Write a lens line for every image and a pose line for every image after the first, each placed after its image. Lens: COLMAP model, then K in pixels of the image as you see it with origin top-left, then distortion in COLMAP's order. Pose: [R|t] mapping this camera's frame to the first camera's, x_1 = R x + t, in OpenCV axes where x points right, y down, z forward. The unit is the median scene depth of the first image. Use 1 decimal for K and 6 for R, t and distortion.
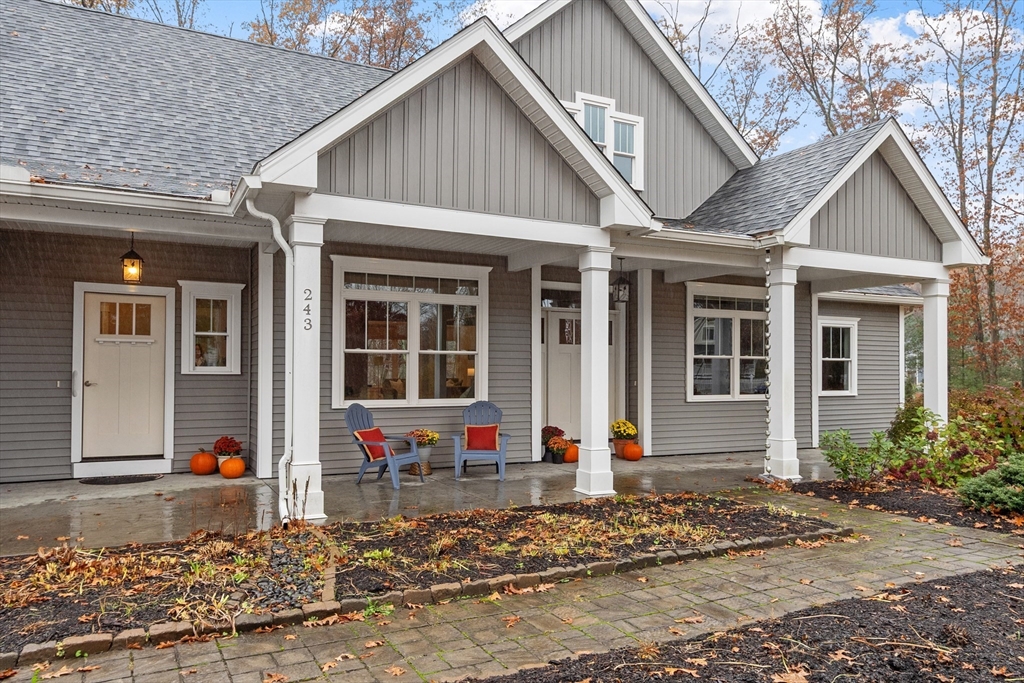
lens RADIAL K [[758.7, 0, 514.5], [0, 758.7, 360.2], [0, 0, 1]] dist [0.013317, 0.000772]
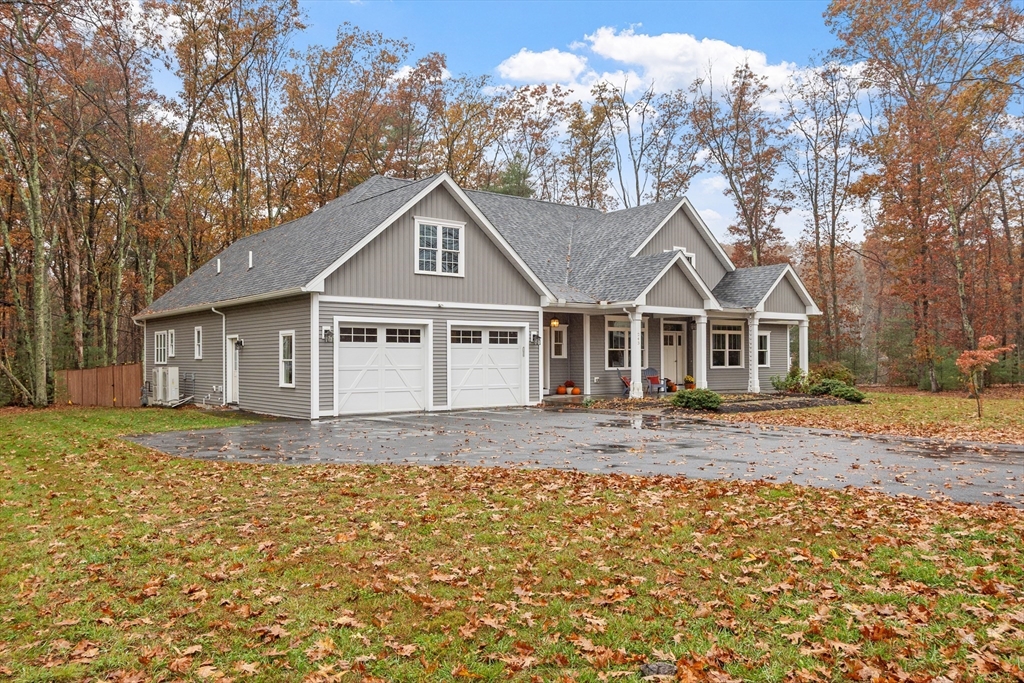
lens RADIAL K [[804.2, 0, 512.0], [0, 804.2, 341.5], [0, 0, 1]] dist [0.004761, 0.002128]
pose [[0.986590, -0.001144, 0.163215, -0.845721], [0.001930, 0.999987, -0.004654, -0.022404], [-0.163207, 0.004906, 0.986580, -1.490370]]
